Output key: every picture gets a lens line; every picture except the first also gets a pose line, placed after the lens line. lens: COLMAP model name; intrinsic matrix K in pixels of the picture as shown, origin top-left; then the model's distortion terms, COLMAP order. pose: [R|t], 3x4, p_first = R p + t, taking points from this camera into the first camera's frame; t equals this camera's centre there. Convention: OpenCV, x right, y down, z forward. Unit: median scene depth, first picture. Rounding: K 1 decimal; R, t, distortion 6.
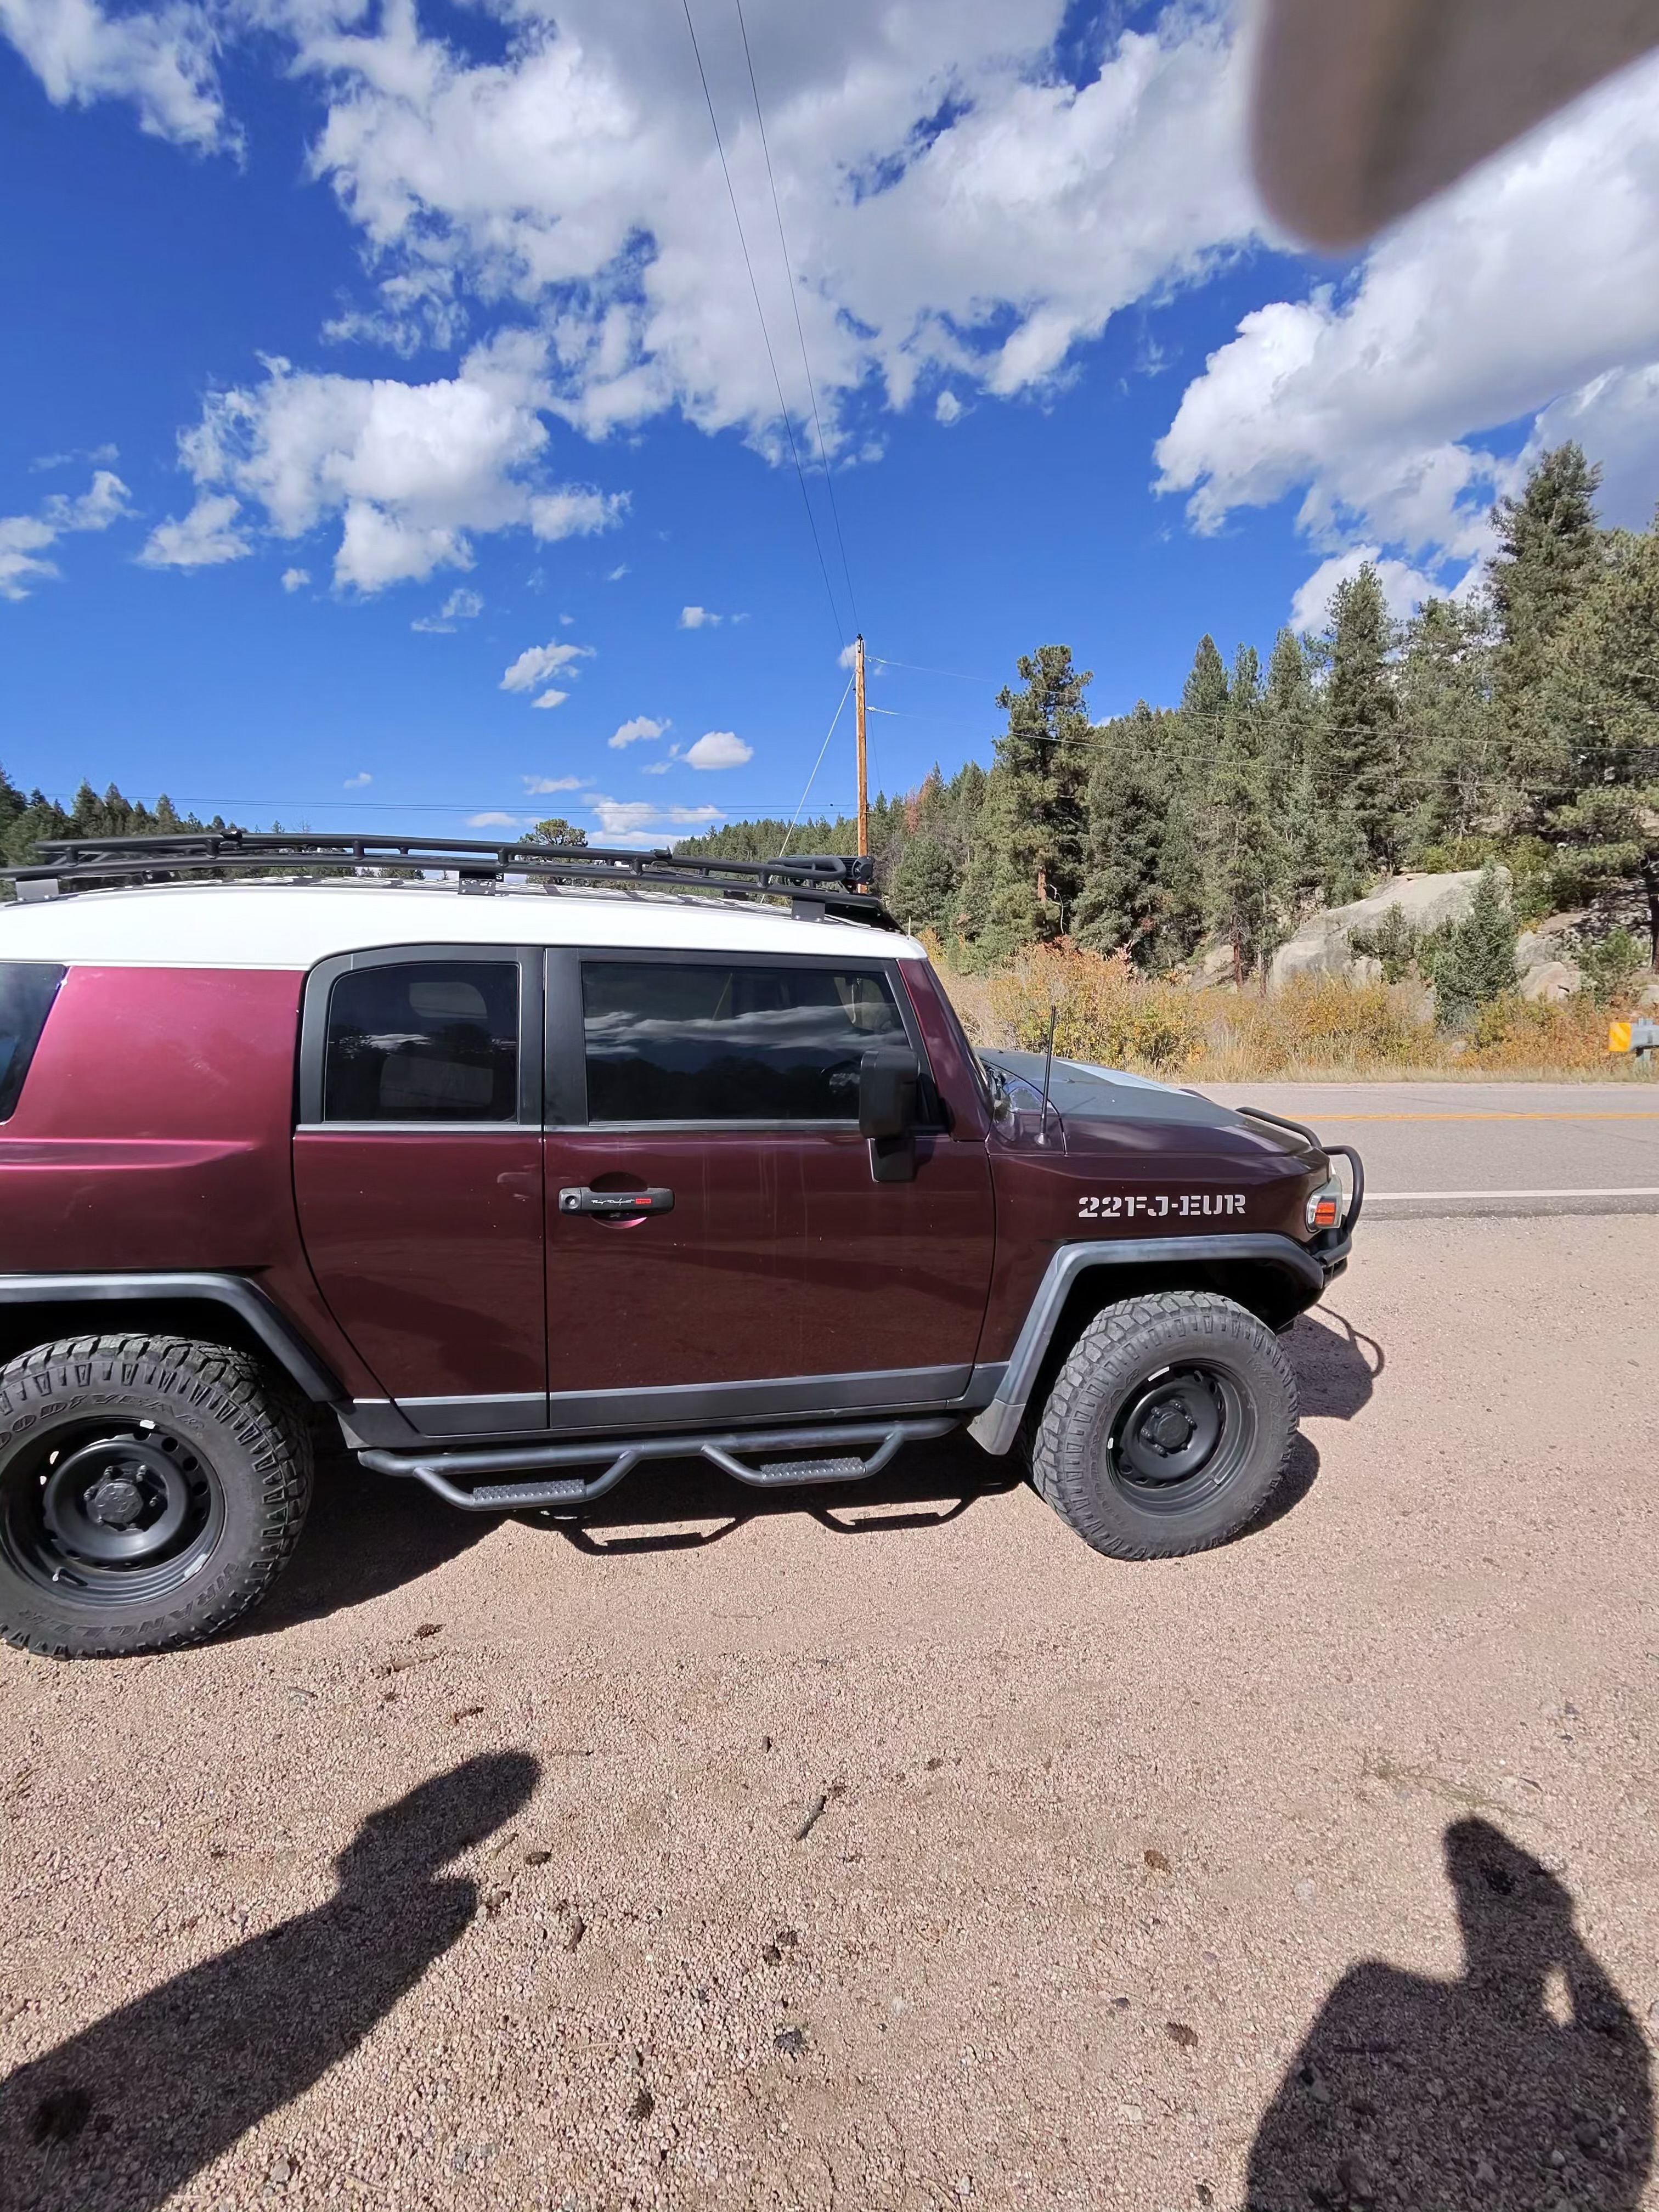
lens RADIAL K [[1220.6, 0, 824.8], [0, 1220.6, 1097.1], [0, 0, 1]] dist [-0.003189, -0.001958]
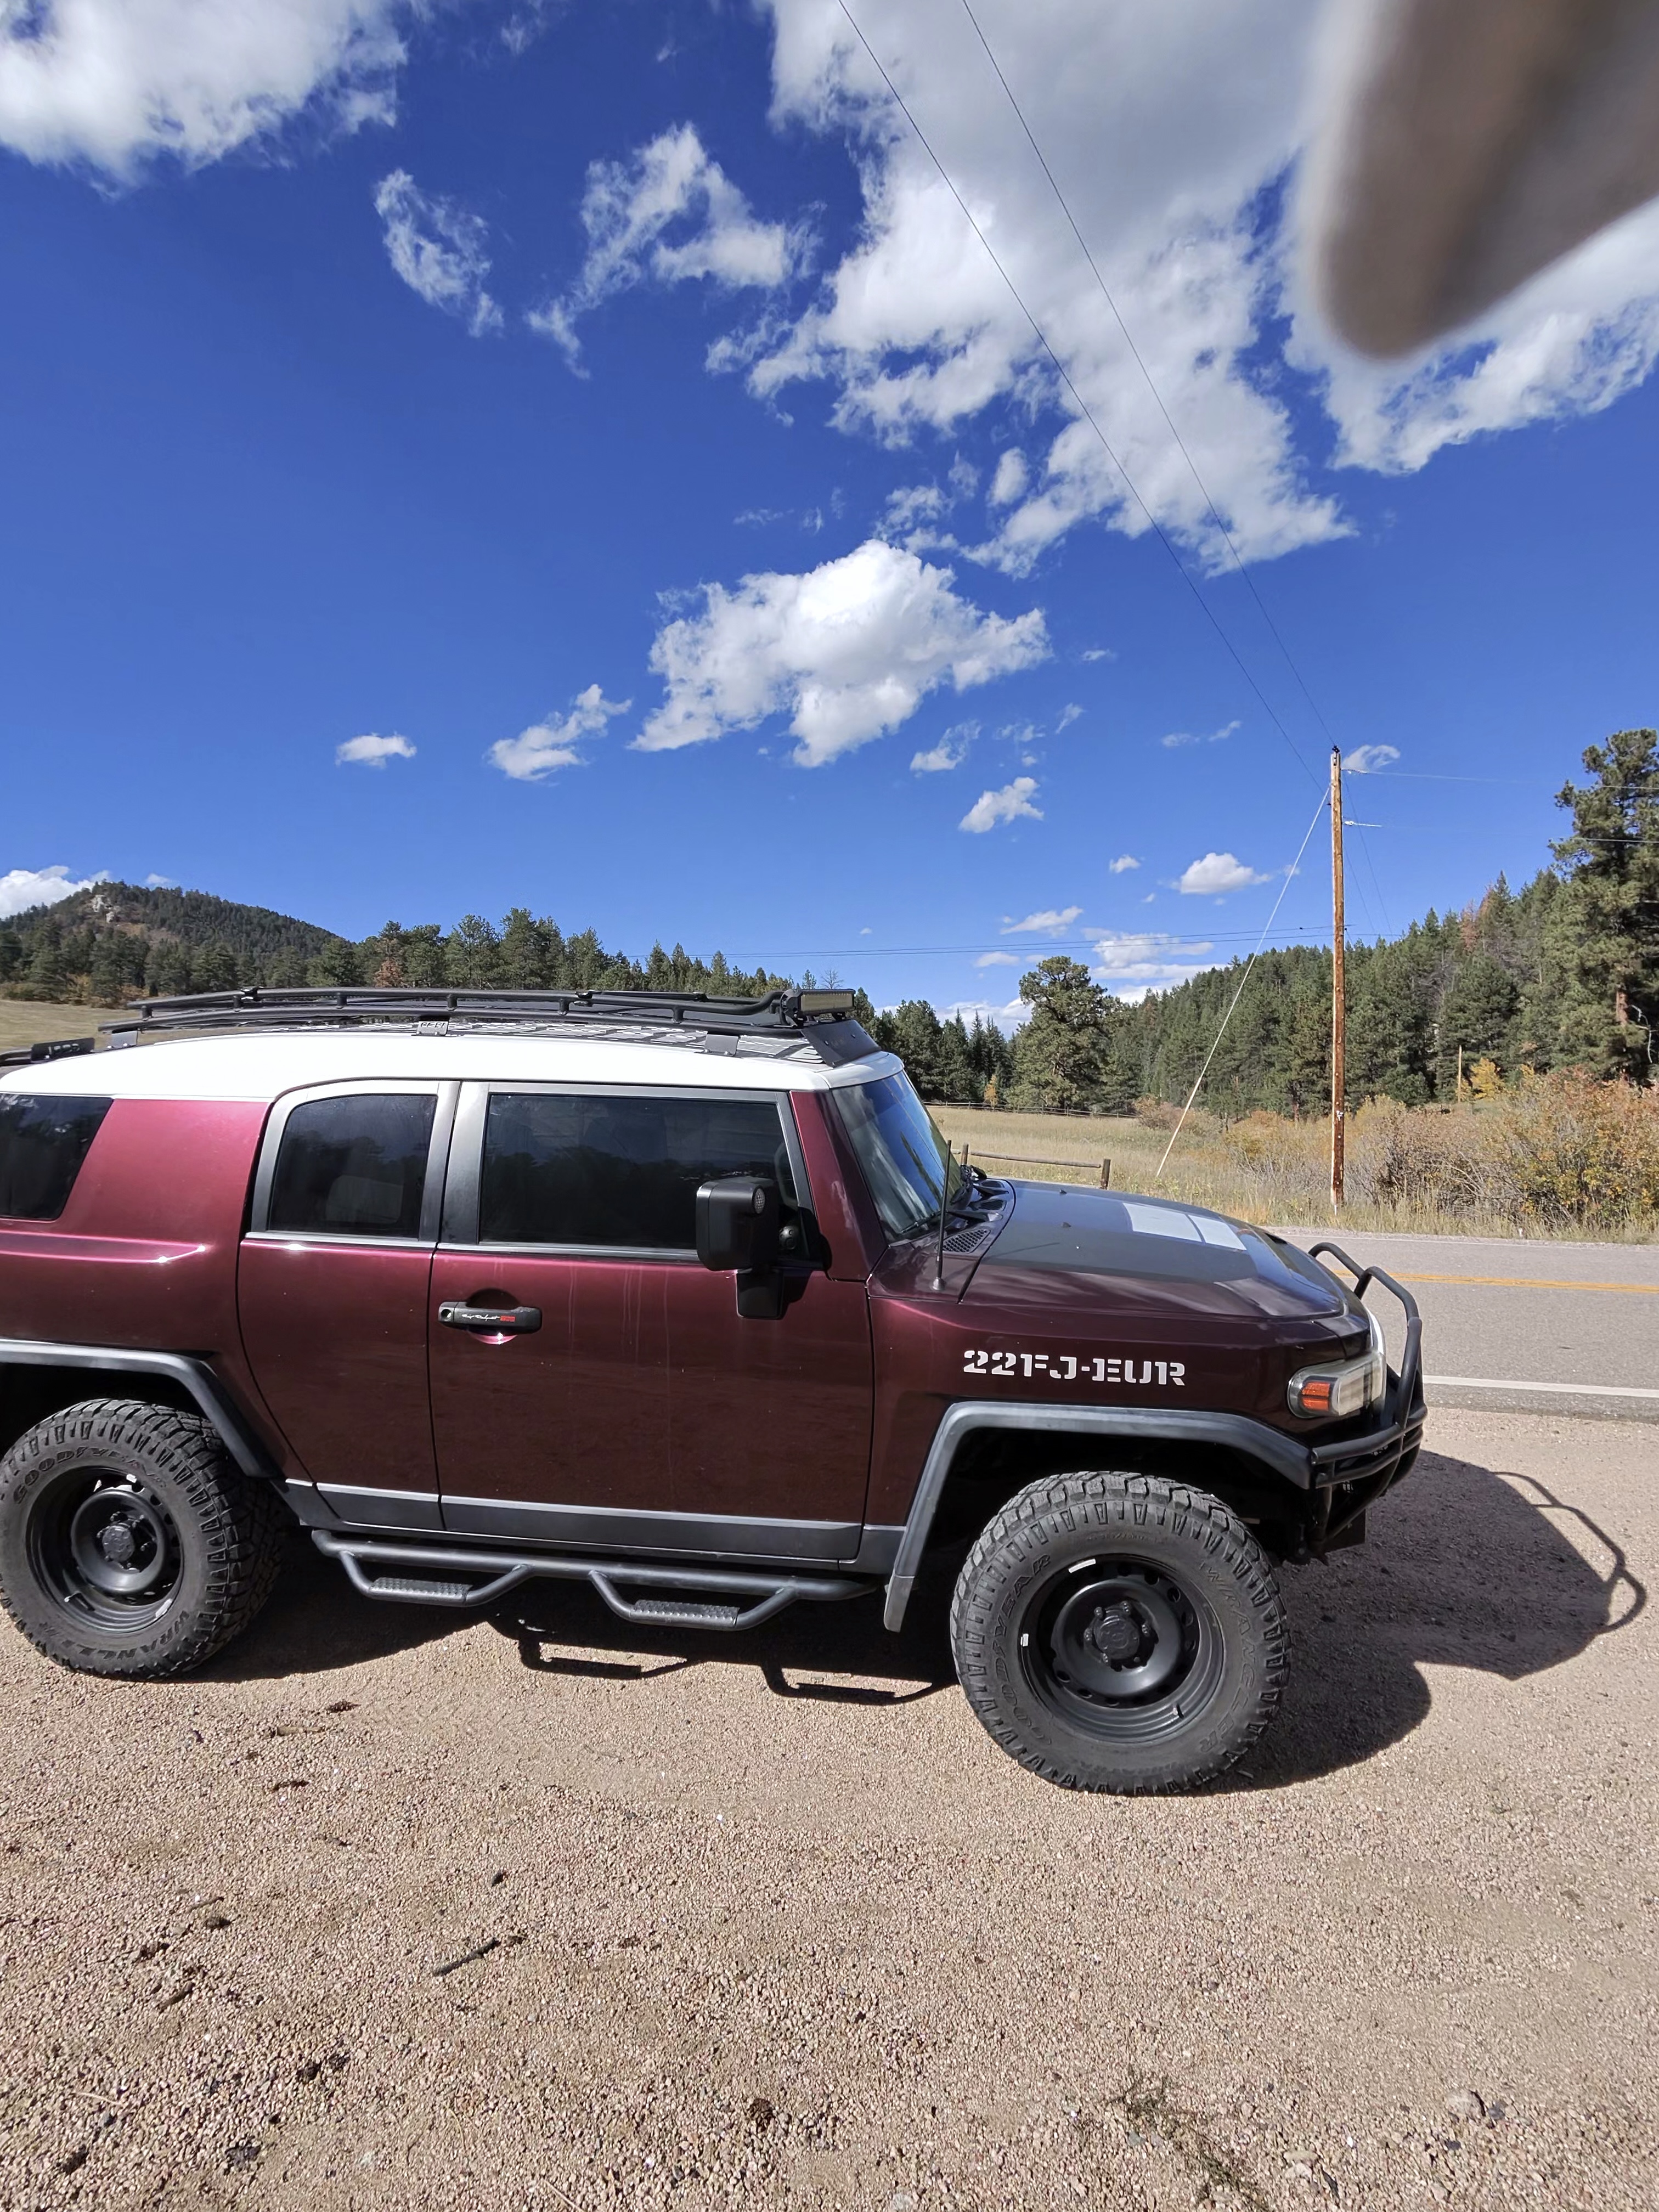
lens RADIAL K [[1257.2, 0, 839.1], [0, 1257.2, 1097.4], [0, 0, 1]] dist [-0.000510, 0.000219]
pose [[0.919605, -0.002799, -0.392835, 0.475012], [-0.040882, 0.993863, -0.102784, -0.004826], [0.390712, 0.110580, 0.913847, 0.081825]]
